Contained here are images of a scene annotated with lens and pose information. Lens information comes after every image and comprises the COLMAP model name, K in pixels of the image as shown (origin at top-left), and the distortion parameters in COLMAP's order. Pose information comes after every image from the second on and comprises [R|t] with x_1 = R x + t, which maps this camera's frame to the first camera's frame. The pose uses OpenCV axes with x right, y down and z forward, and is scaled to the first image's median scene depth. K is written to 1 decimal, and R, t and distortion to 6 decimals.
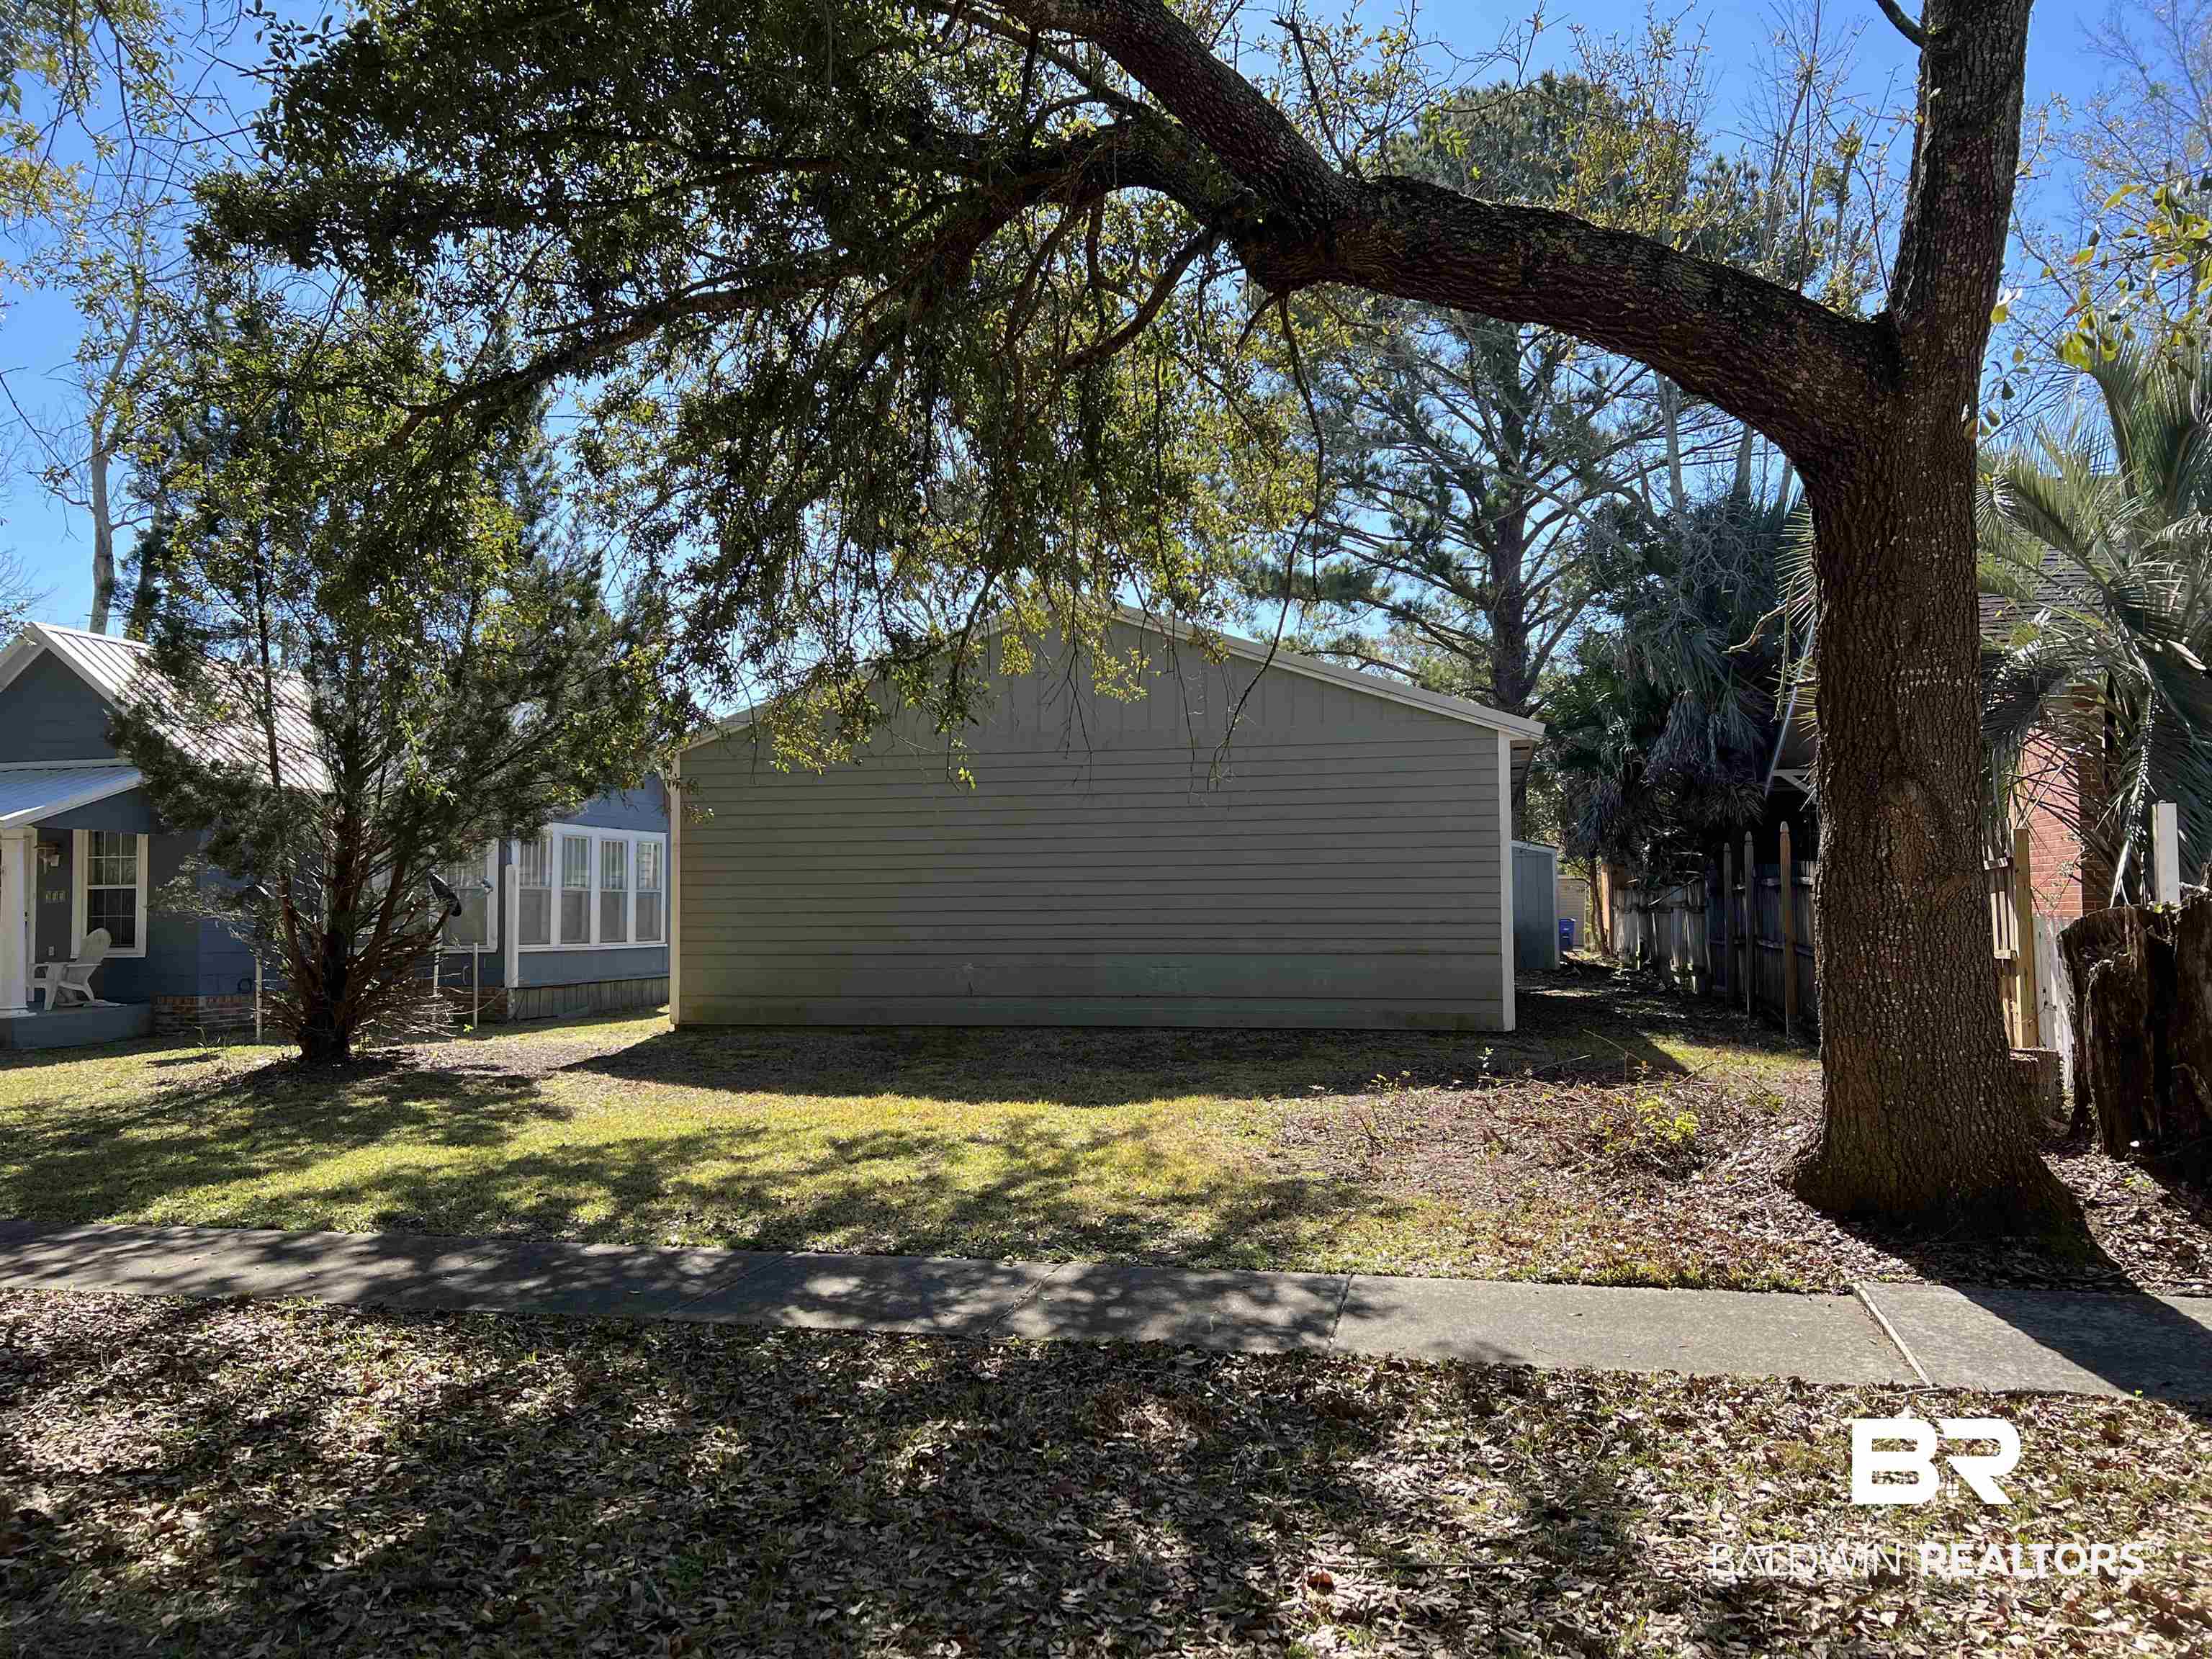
lens RADIAL K [[1713.4, 0, 1156.1], [0, 1713.4, 823.1], [0, 0, 1]] dist [0.029086, 0.003197]
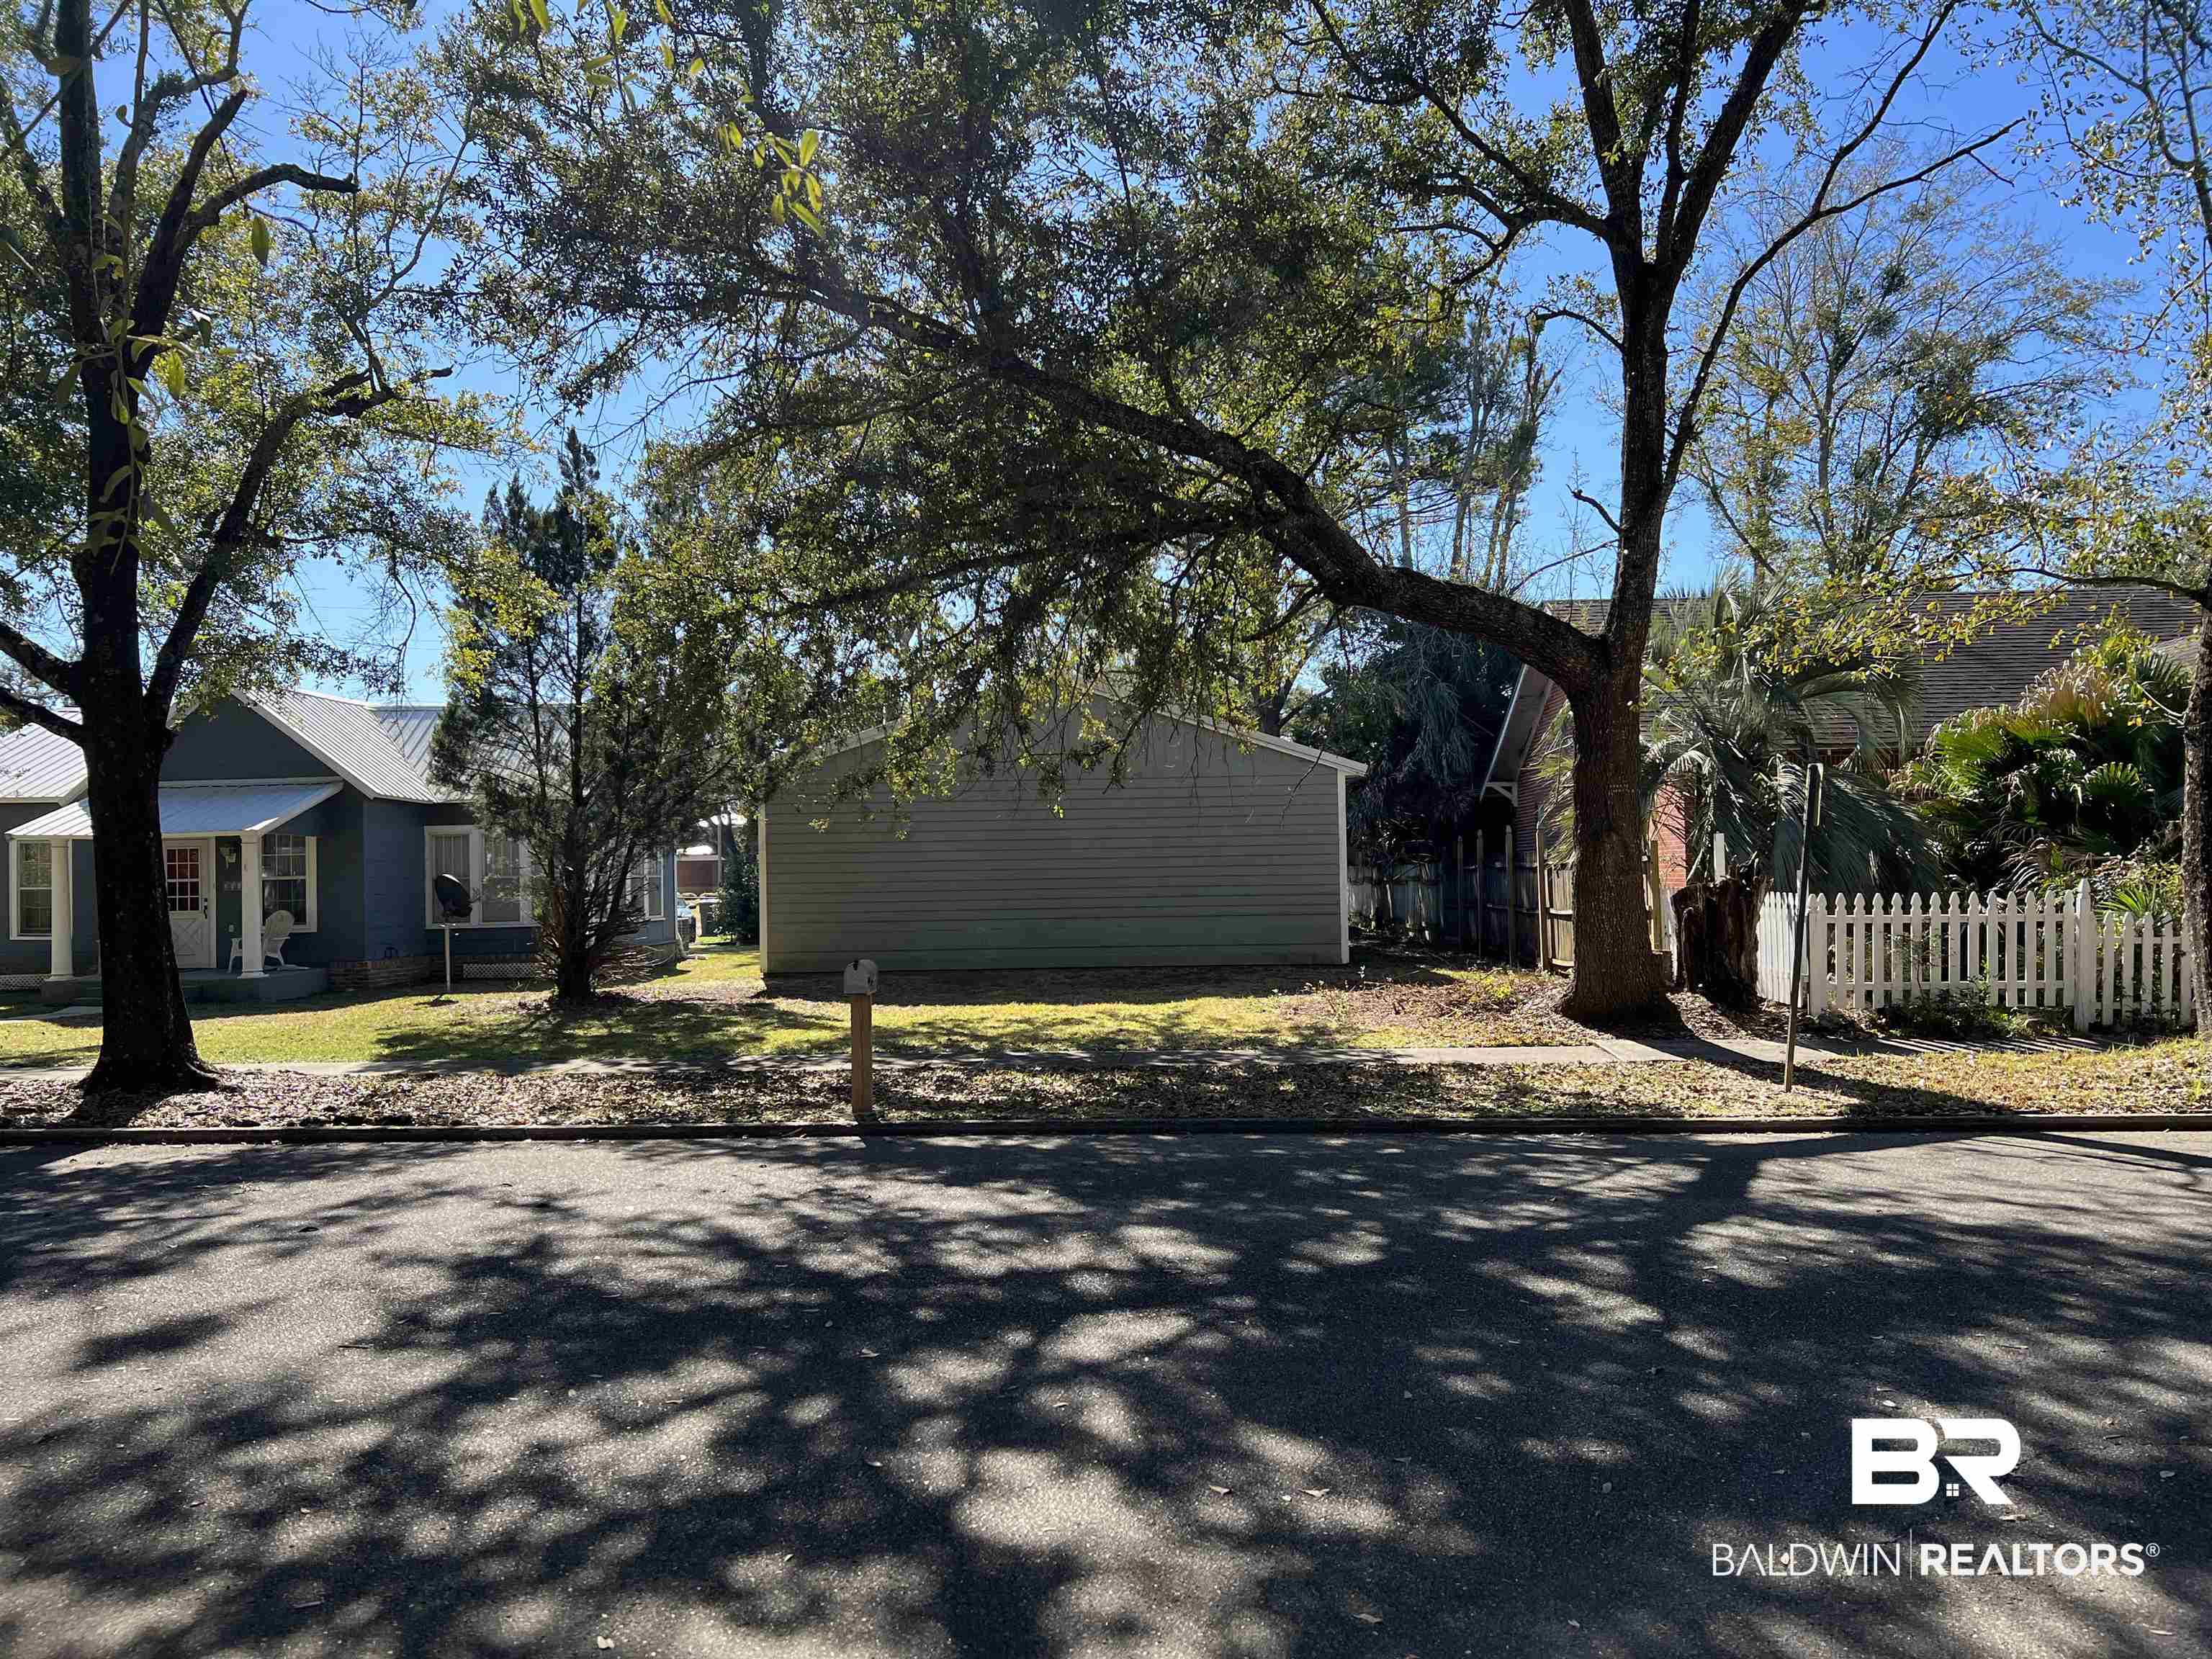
lens RADIAL K [[1713.4, 0, 1156.1], [0, 1713.4, 823.1], [0, 0, 1]] dist [0.029086, 0.003197]
pose [[0.982411, -0.003672, 0.186694, -0.461380], [0.000767, 0.999878, 0.015629, -0.054615], [-0.186728, -0.015211, 0.982294, -0.891416]]
